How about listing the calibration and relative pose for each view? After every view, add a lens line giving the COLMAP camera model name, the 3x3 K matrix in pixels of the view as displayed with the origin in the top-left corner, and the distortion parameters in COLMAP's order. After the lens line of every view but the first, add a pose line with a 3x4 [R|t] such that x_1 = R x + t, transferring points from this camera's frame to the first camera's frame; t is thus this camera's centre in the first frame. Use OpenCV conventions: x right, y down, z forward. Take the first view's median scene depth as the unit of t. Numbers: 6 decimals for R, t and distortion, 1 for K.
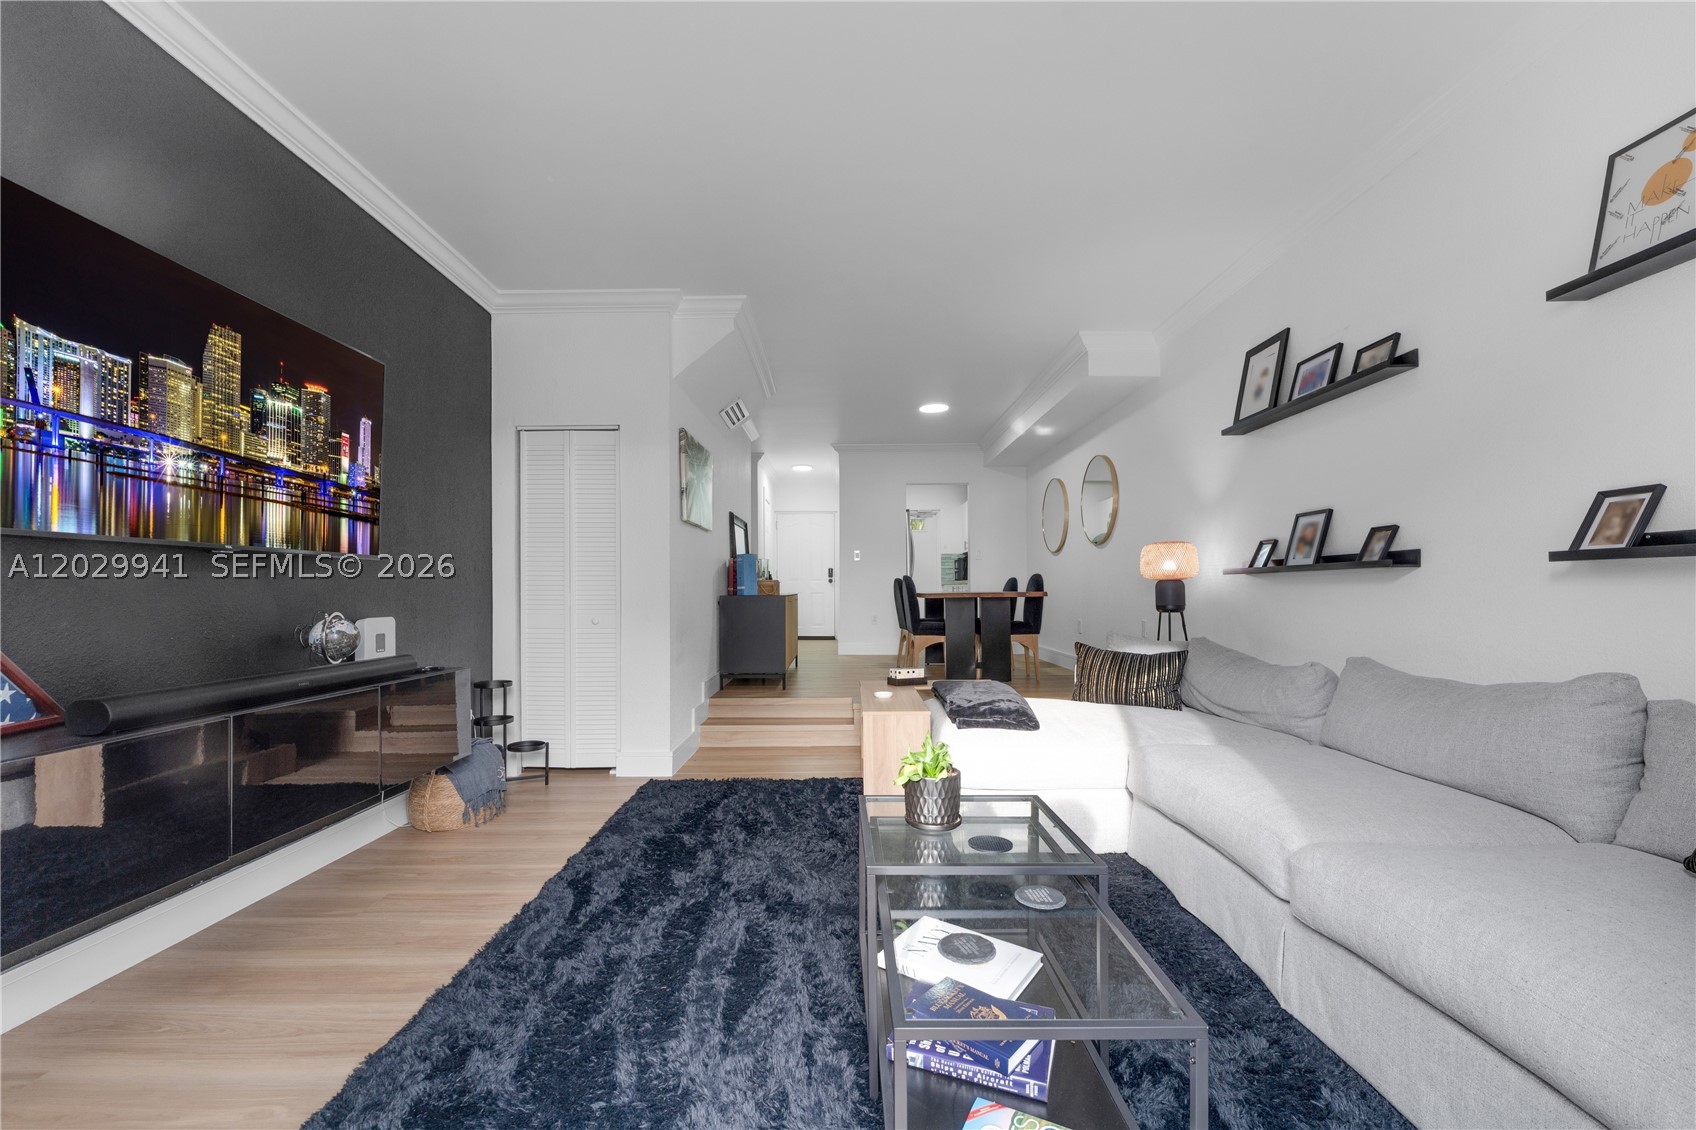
lens RADIAL K [[686.5, 0, 848.0], [0, 686.5, 565.0], [0, 0, 1]] dist [-0.001620, -0.000190]
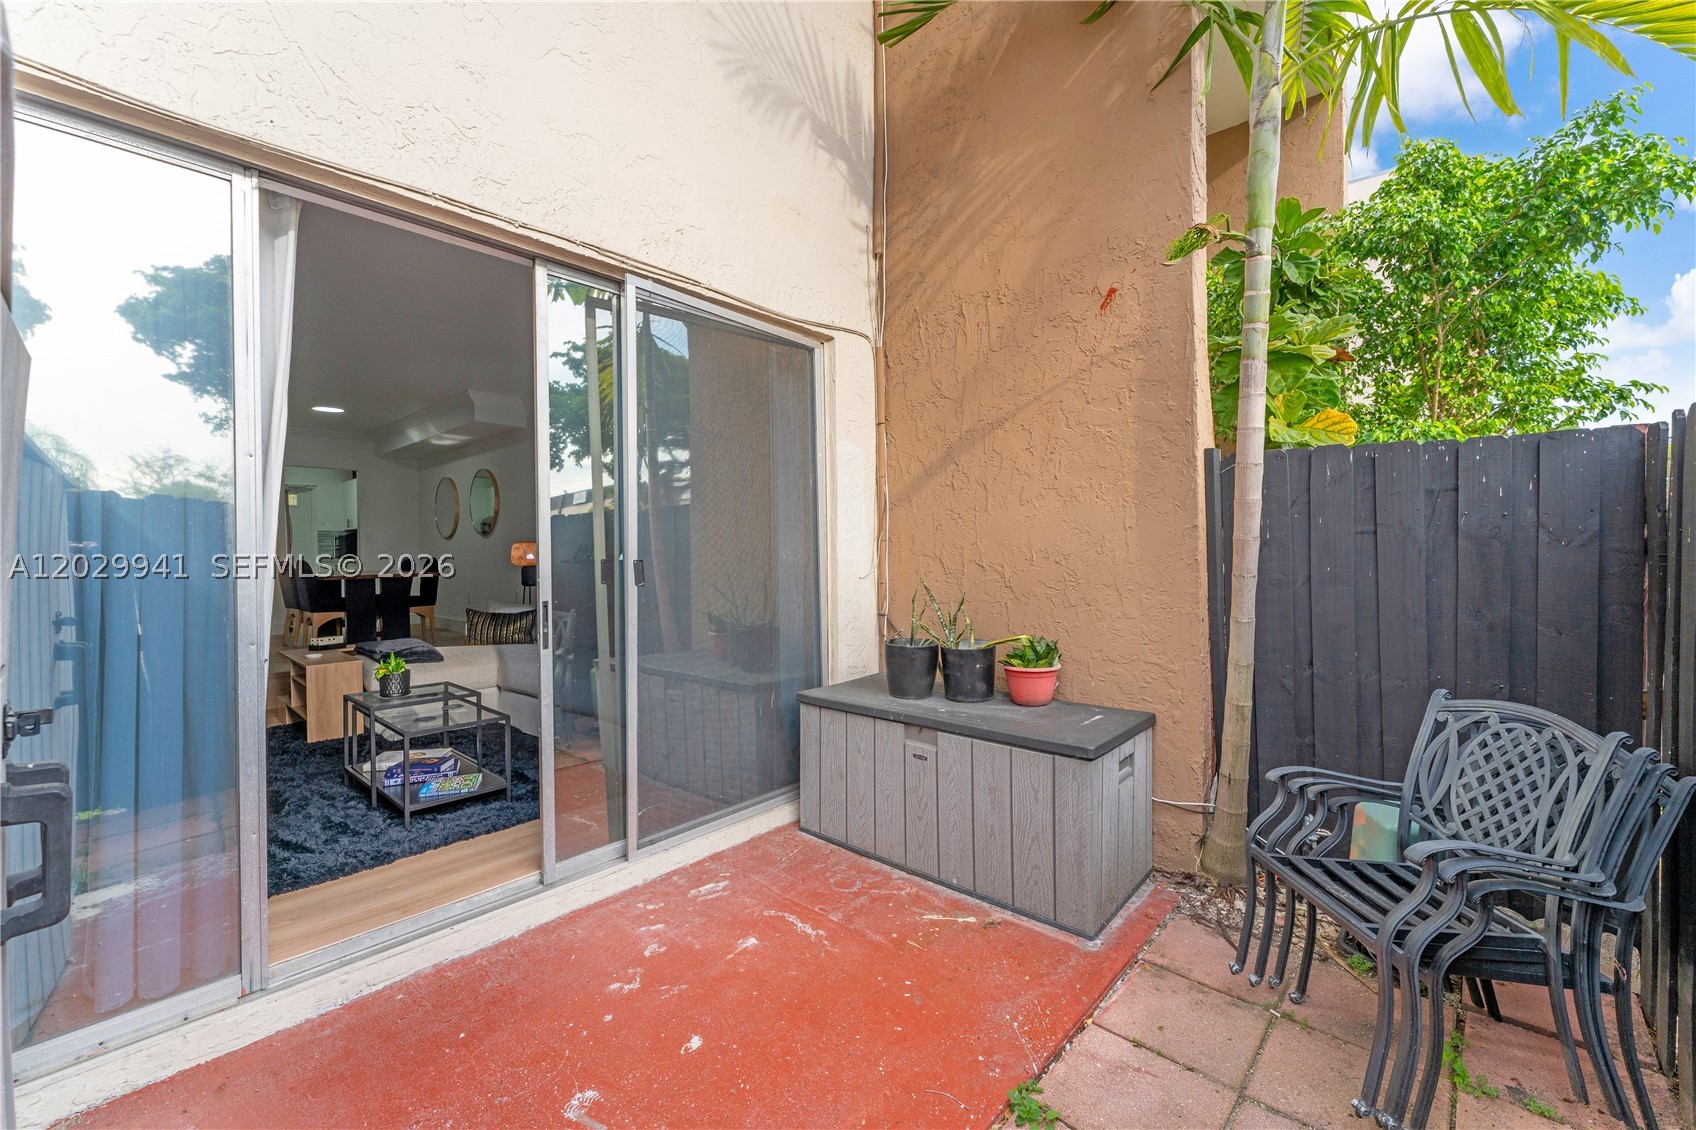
lens RADIAL K [[676.2, 0, 844.0], [0, 676.2, 543.2], [0, 0, 1]] dist [-0.001119, -0.000080]
pose [[0.671384, -0.002400, 0.741106, -0.259017], [-0.014560, 0.999759, 0.016428, -0.082635], [-0.740967, -0.021820, 0.671187, -0.749674]]
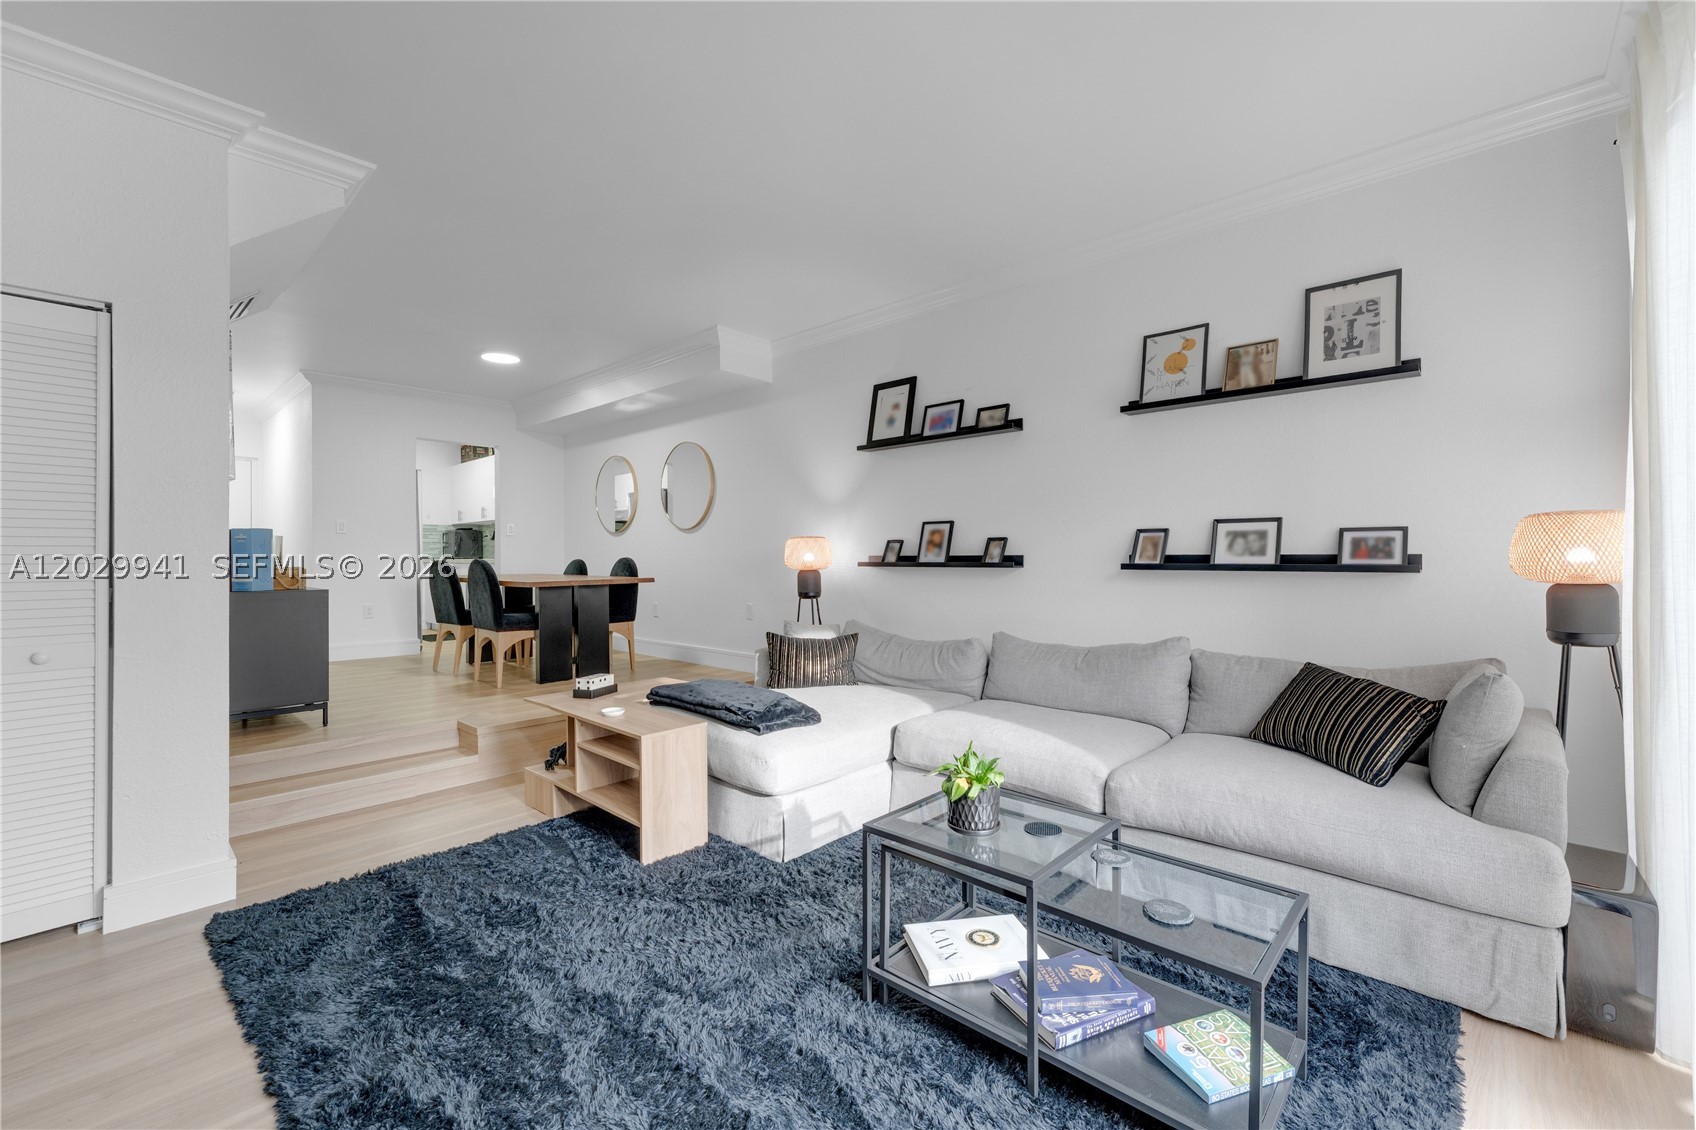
lens RADIAL K [[702.7, 0, 846.9], [0, 702.7, 534.5], [0, 0, 1]] dist [-0.000432, -0.000110]
pose [[0.676760, 0.026220, 0.735737, -0.435731], [-0.028354, 0.999552, -0.009540, -0.034781], [-0.735658, -0.014405, 0.677200, 0.212421]]
